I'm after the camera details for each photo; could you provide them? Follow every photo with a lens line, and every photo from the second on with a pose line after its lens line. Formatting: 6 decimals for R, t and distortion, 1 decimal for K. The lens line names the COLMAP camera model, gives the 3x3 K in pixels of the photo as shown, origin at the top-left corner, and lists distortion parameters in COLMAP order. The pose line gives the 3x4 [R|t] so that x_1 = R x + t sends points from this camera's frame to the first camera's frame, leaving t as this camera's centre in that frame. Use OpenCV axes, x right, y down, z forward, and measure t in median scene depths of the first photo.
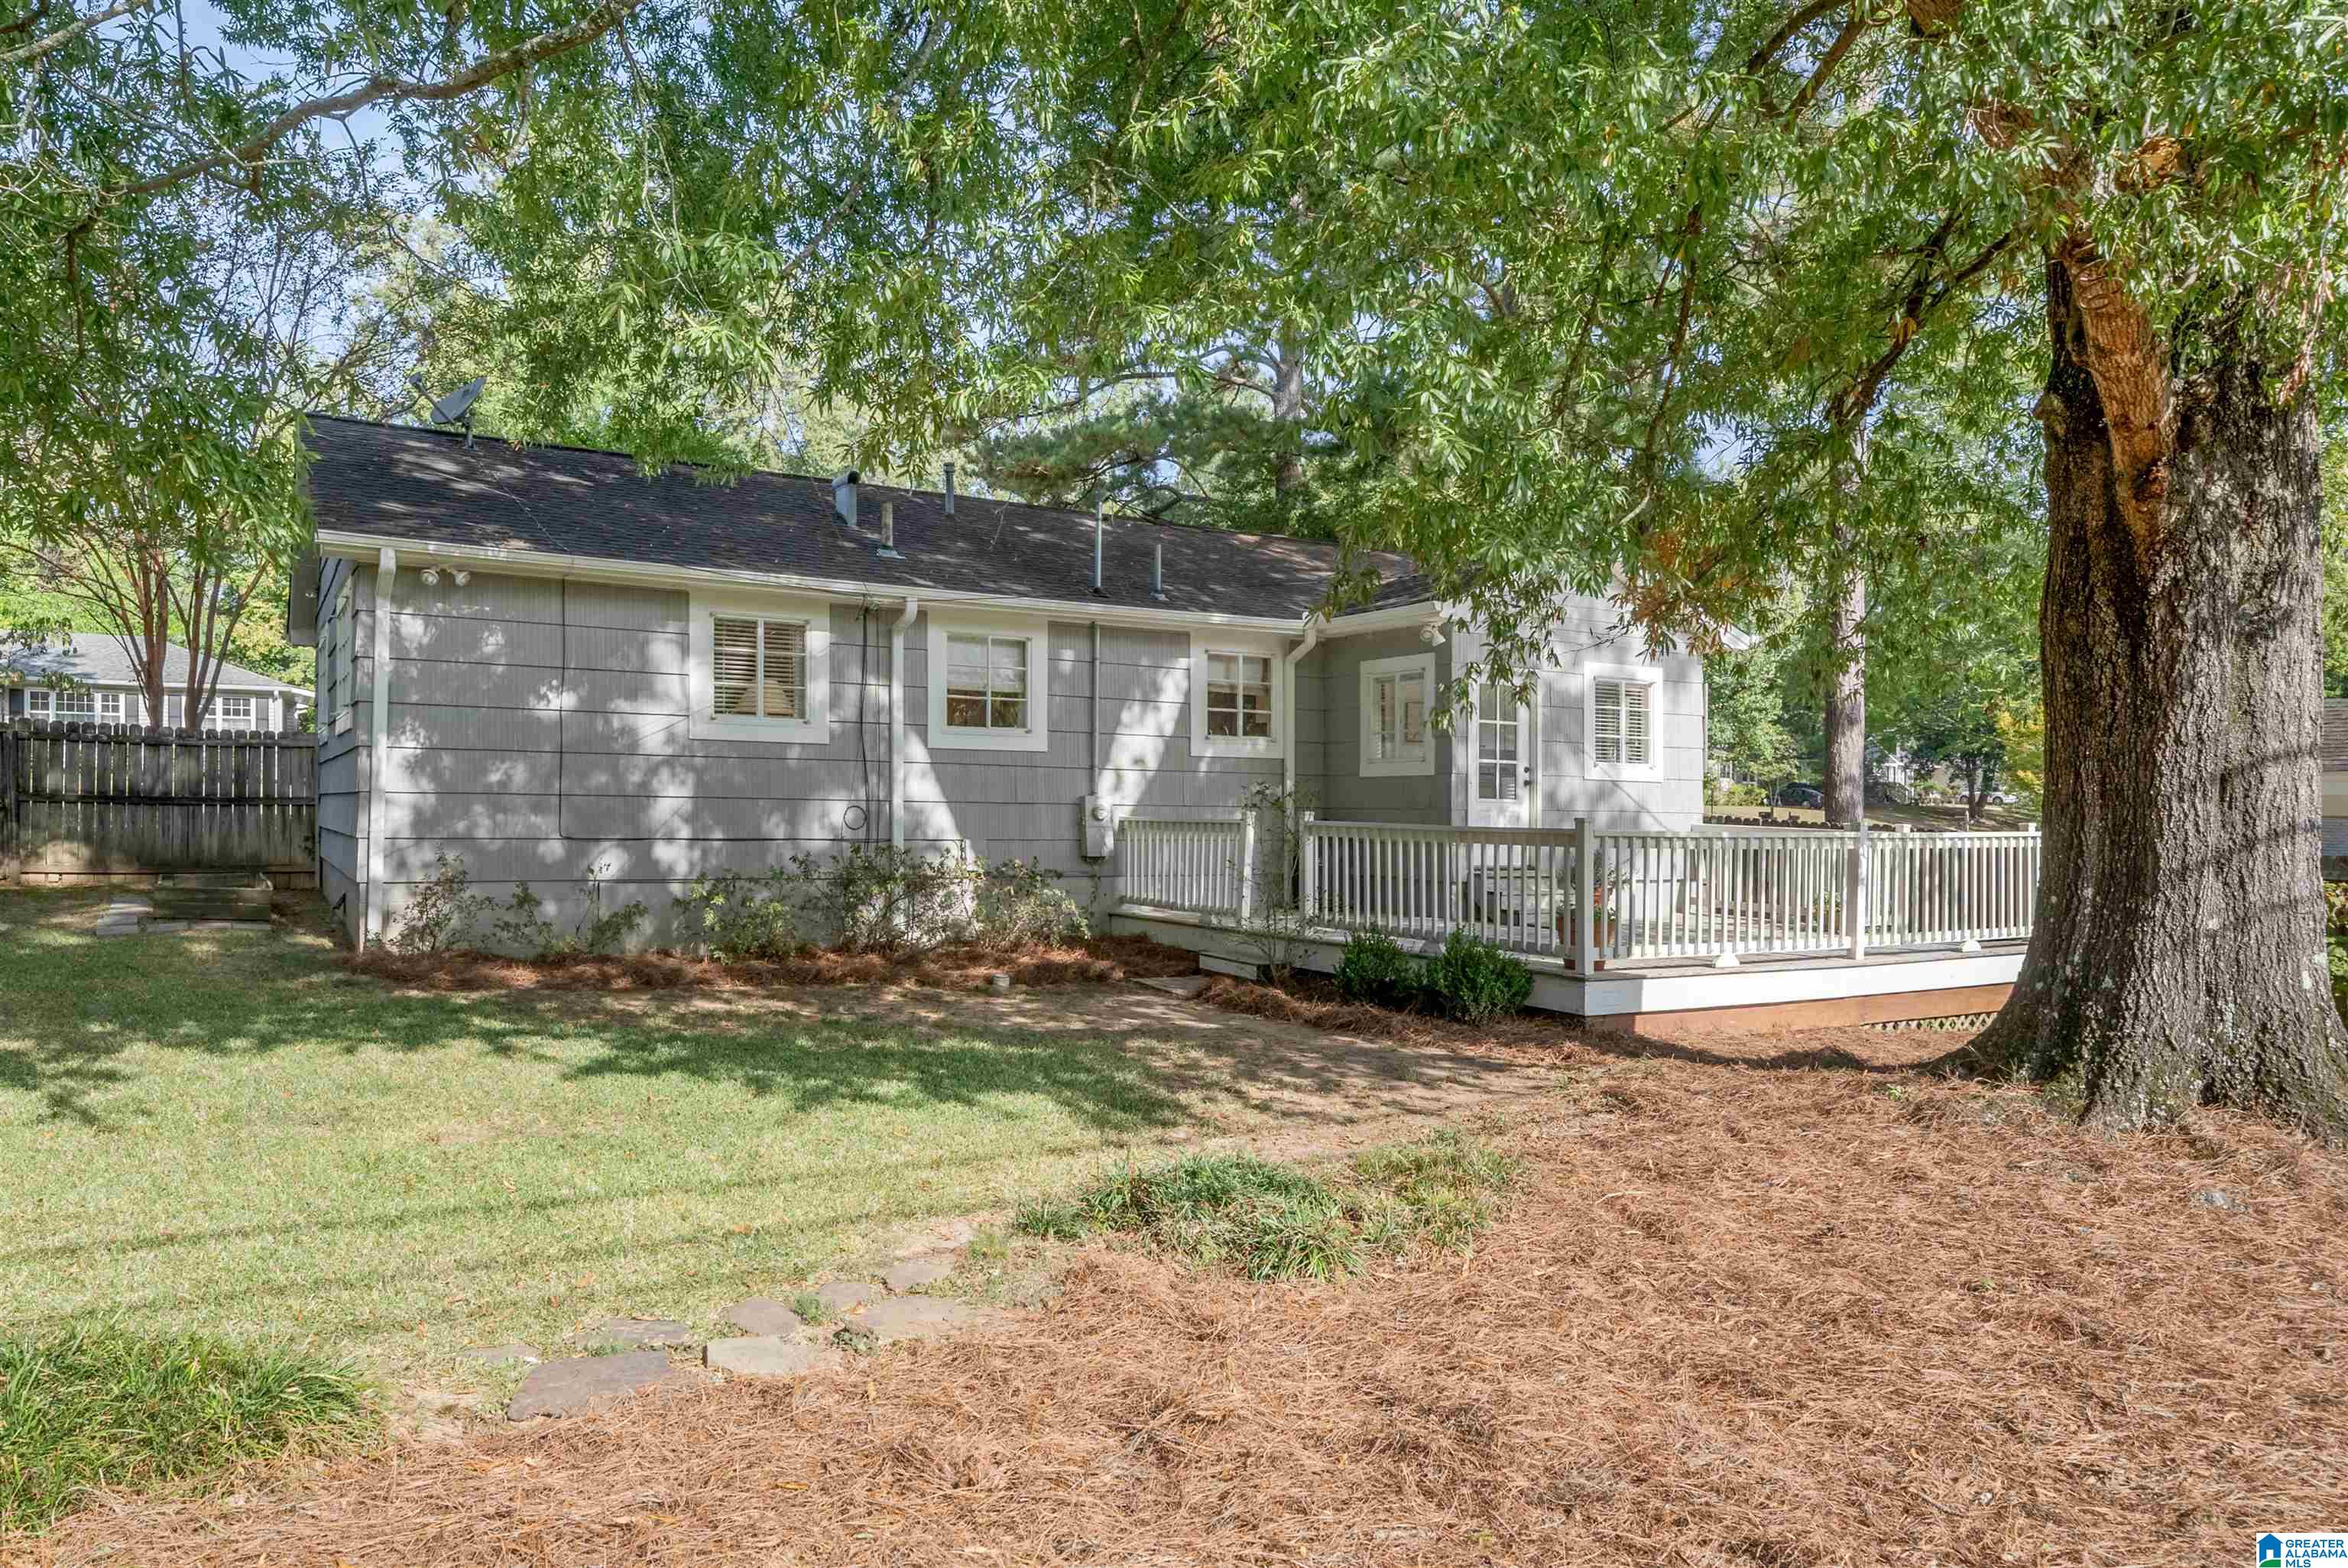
lens RADIAL K [[1542.9, 0, 1174.0], [0, 1542.9, 784.0], [0, 0, 1]] dist [0.010798, 0.001297]
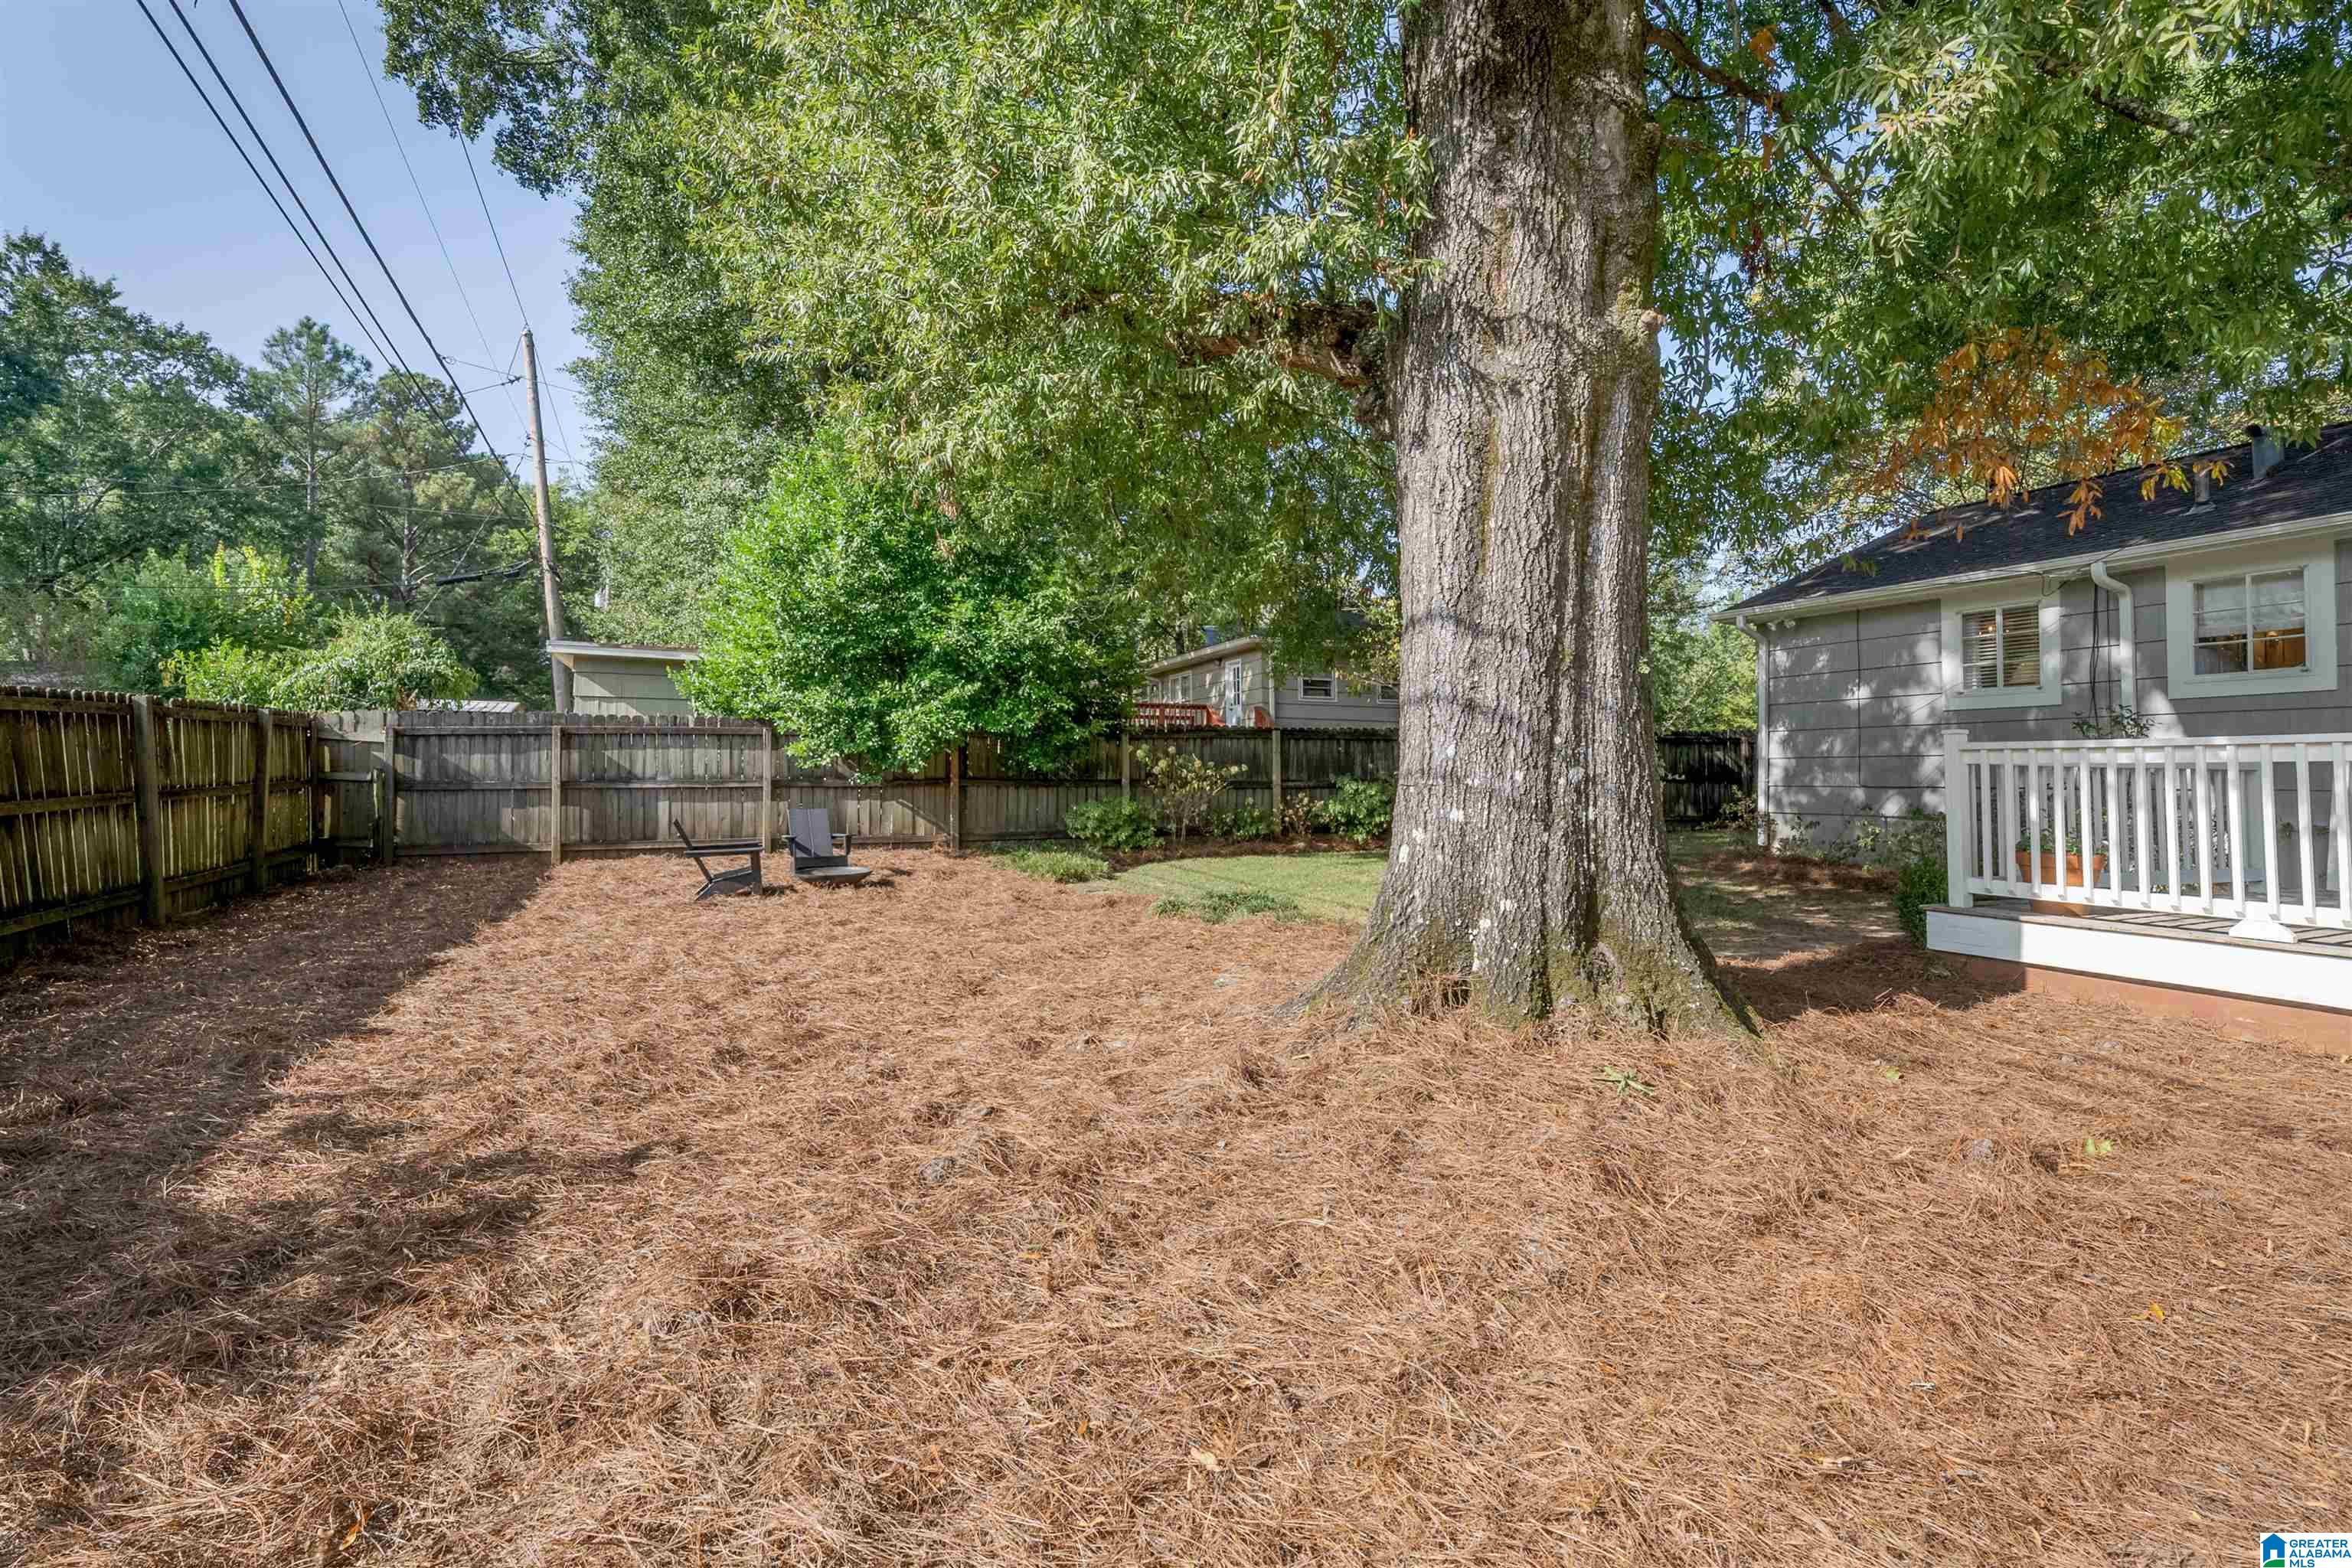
lens RADIAL K [[1182.6, 0, 1176.0], [0, 1182.6, 784.0], [0, 0, 1]] dist [0.011467, 0.000039]
pose [[-0.141886, -0.019383, -0.989693, 0.759260], [-0.000647, 0.999810, -0.019488, 0.050832], [0.989883, -0.002124, -0.141871, 0.500894]]
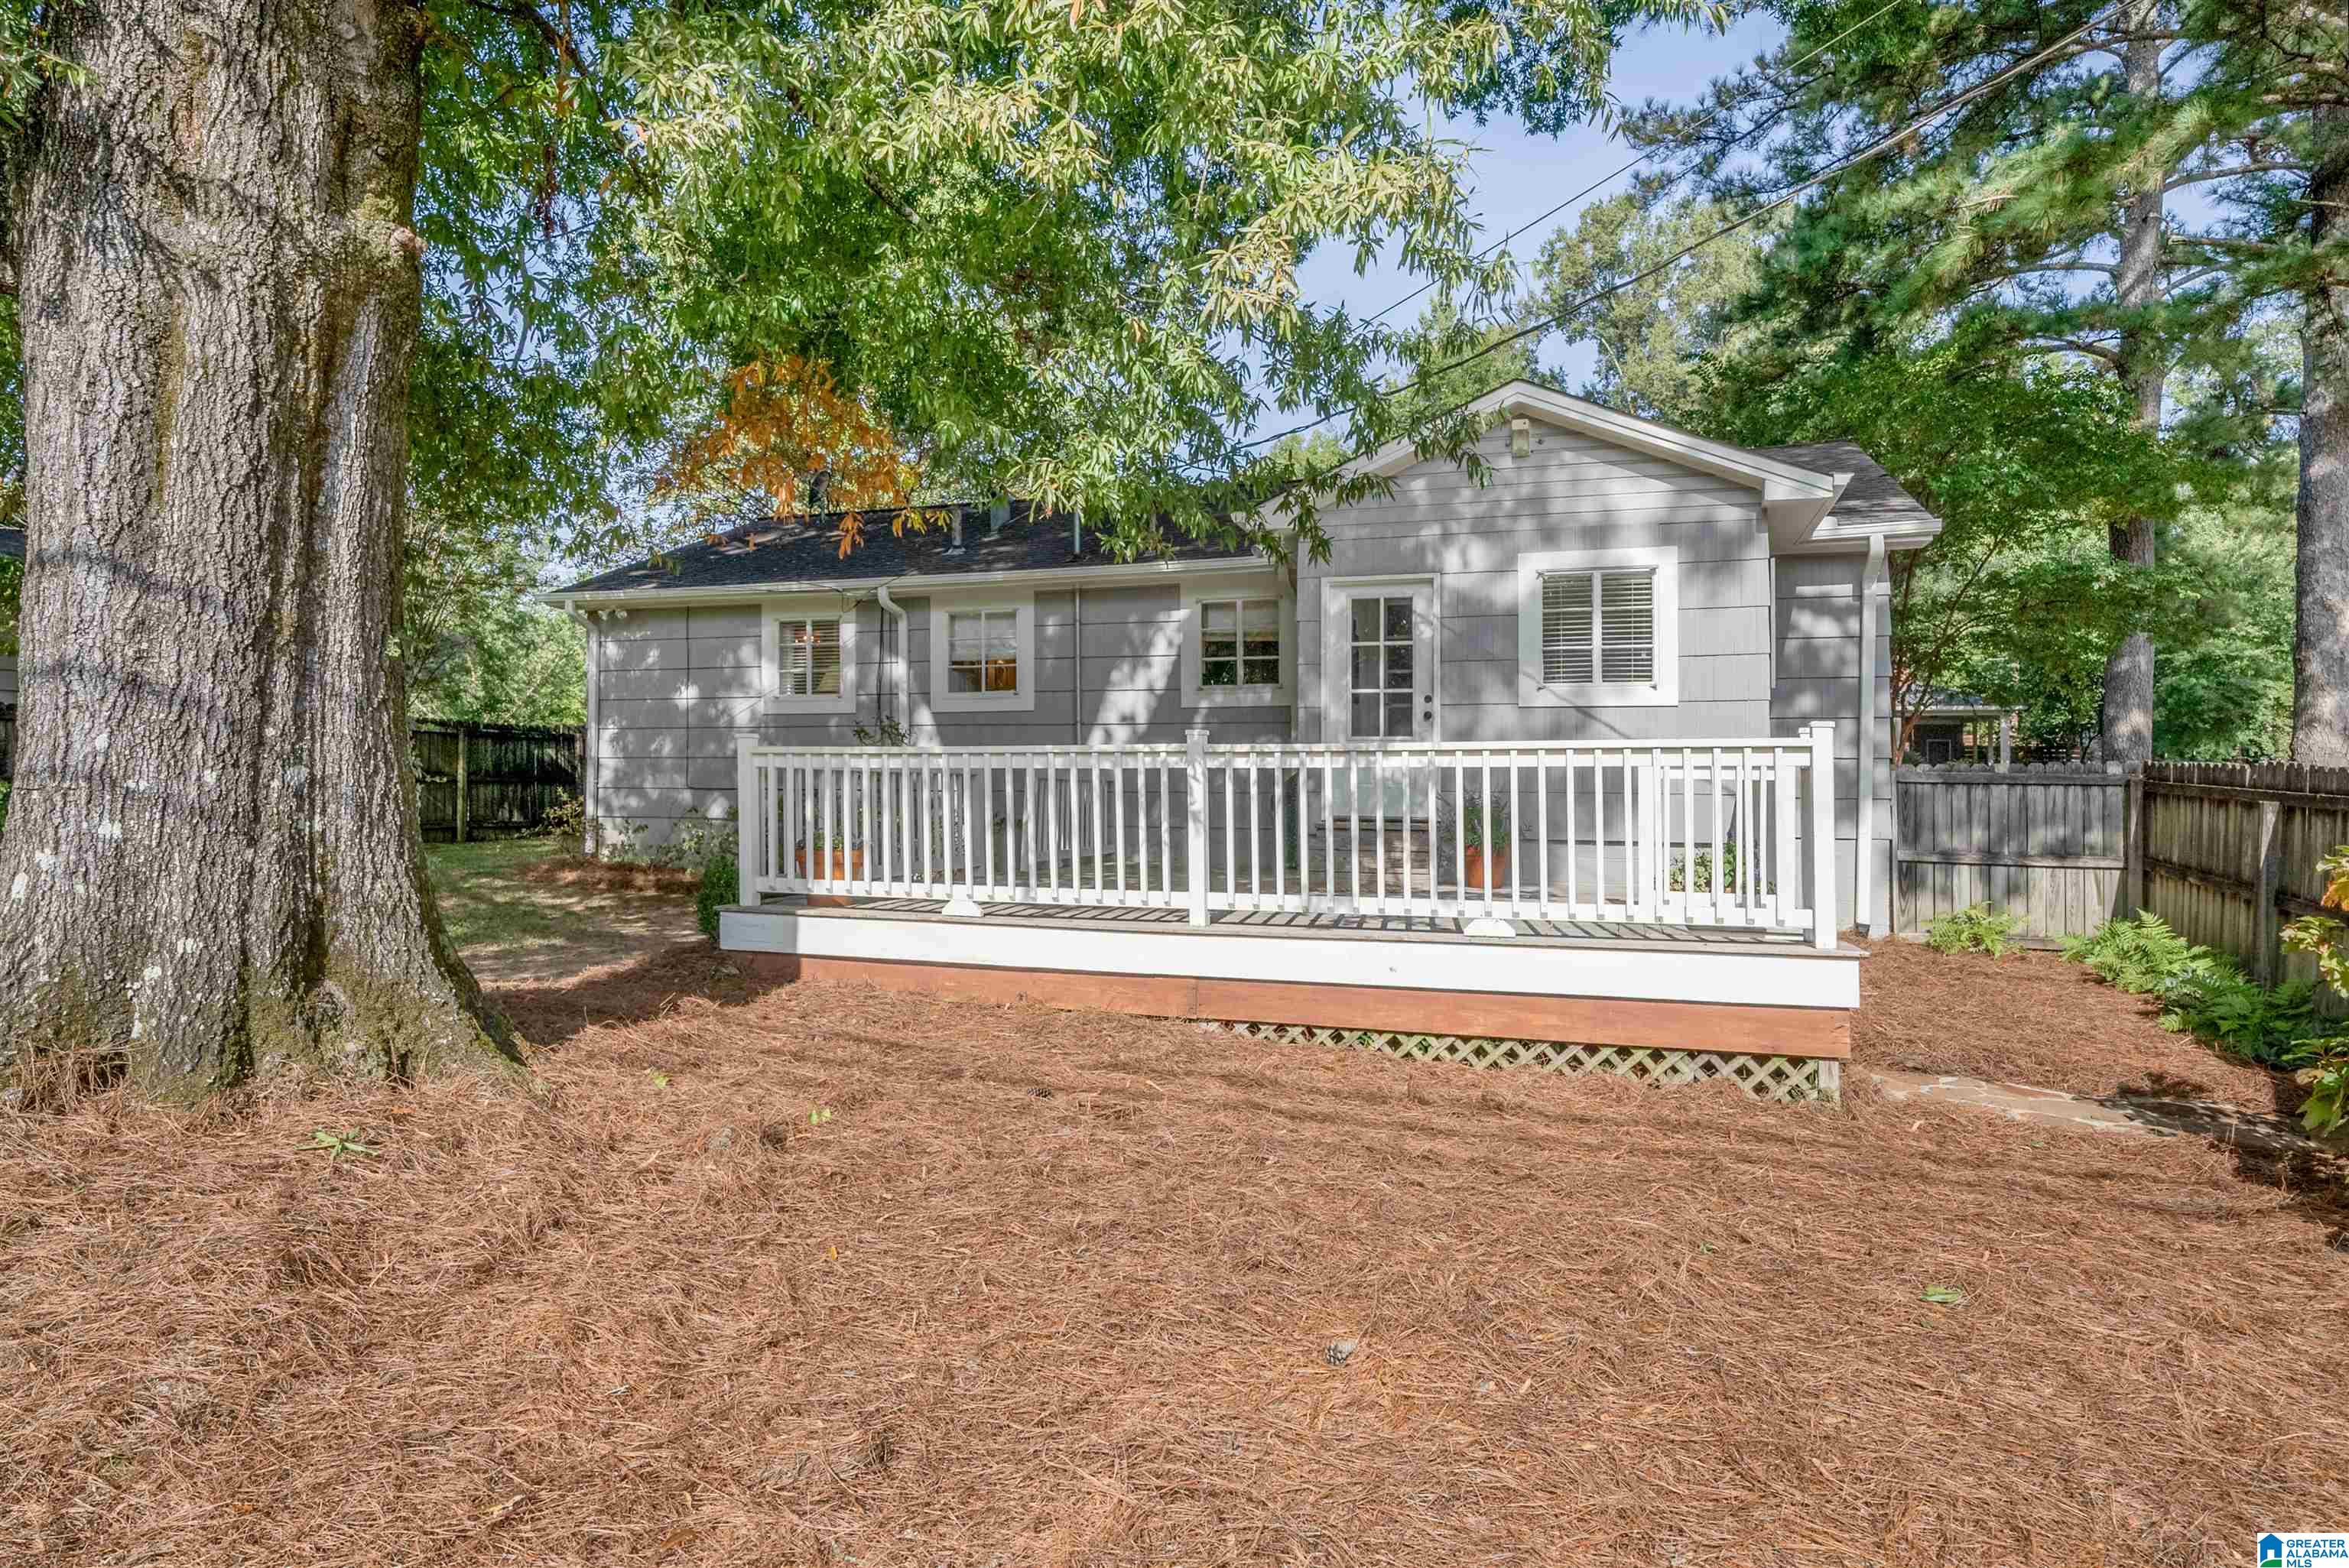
lens RADIAL K [[1324.4, 0, 1174.5], [0, 1324.4, 784.0], [0, 0, 1]] dist [0.015691, -0.002501]
pose [[0.648761, -0.019730, -0.760737, 0.775907], [0.013677, 0.999805, -0.014267, 0.050528], [0.760870, -0.001149, 0.648904, 0.525736]]
